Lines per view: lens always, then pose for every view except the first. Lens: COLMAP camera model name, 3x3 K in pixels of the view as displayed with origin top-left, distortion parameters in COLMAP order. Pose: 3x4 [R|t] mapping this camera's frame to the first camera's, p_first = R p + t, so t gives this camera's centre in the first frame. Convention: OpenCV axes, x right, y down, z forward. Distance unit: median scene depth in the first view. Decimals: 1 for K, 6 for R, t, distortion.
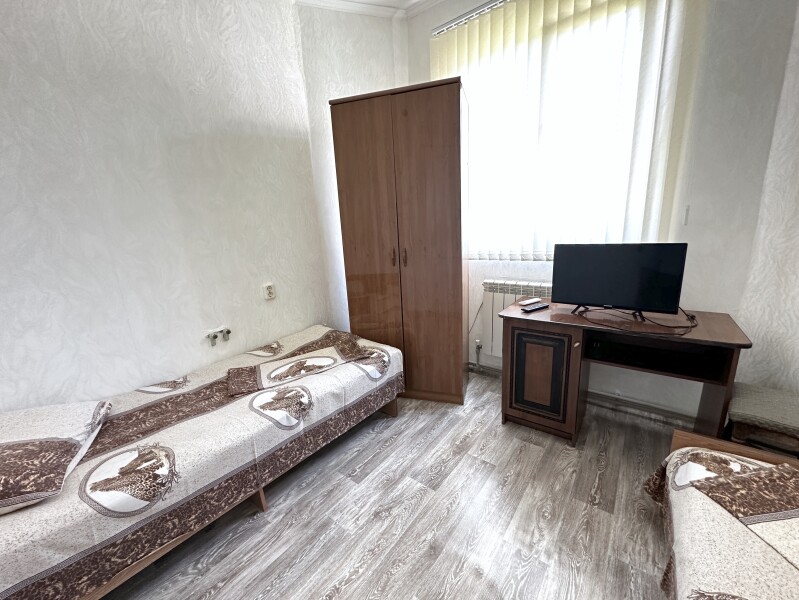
lens RADIAL K [[318.3, 0, 398.5], [0, 318.3, 299.9], [0, 0, 1]] dist [-0.002701, 0.000756]
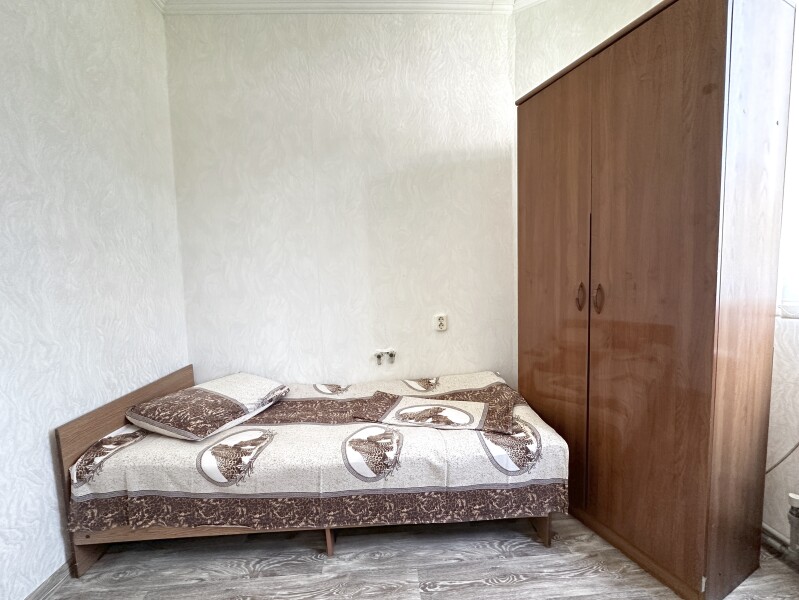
lens RADIAL K [[318.3, 0, 397.3], [0, 318.3, 300.0], [0, 0, 1]] dist [-0.002701, 0.000756]
pose [[0.664399, 0.092080, -0.741684, 0.260030], [-0.172784, 0.984421, -0.032564, -0.050904], [0.727132, 0.149786, 0.669958, 0.346274]]
